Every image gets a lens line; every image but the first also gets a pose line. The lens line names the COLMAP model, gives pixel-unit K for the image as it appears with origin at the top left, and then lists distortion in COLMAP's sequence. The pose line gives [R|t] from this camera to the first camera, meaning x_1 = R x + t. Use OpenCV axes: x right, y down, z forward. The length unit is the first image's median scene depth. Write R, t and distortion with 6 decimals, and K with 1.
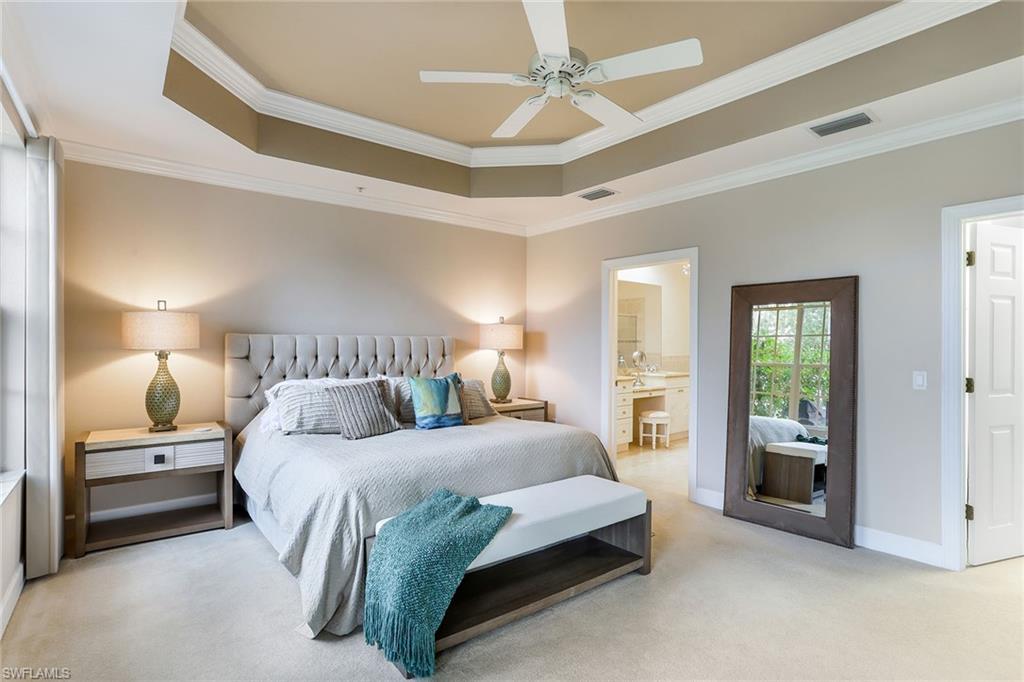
lens RADIAL K [[498.8, 0, 515.0], [0, 498.8, 337.9], [0, 0, 1]] dist [-0.035449, -0.000211]
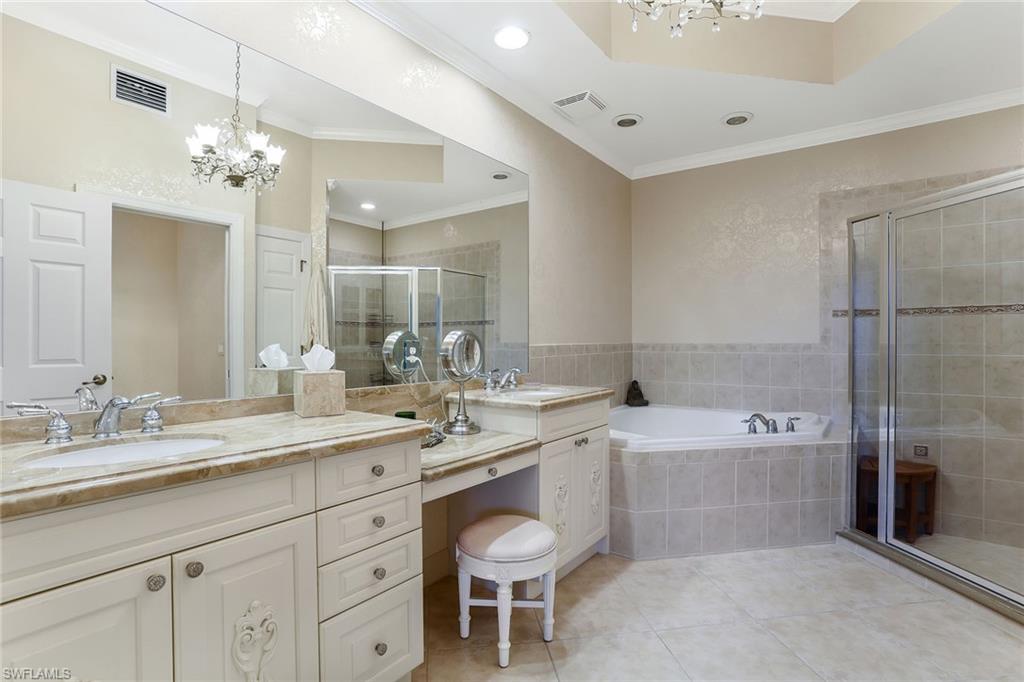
lens RADIAL K [[498.8, 0, 513.0], [0, 498.8, 341.8], [0, 0, 1]] dist [-0.035449, -0.000211]
pose [[0.969483, -0.009638, 0.244968, 0.178936], [0.007350, 0.999920, 0.010253, 0.028154], [-0.245048, -0.008139, 0.969477, 0.598051]]
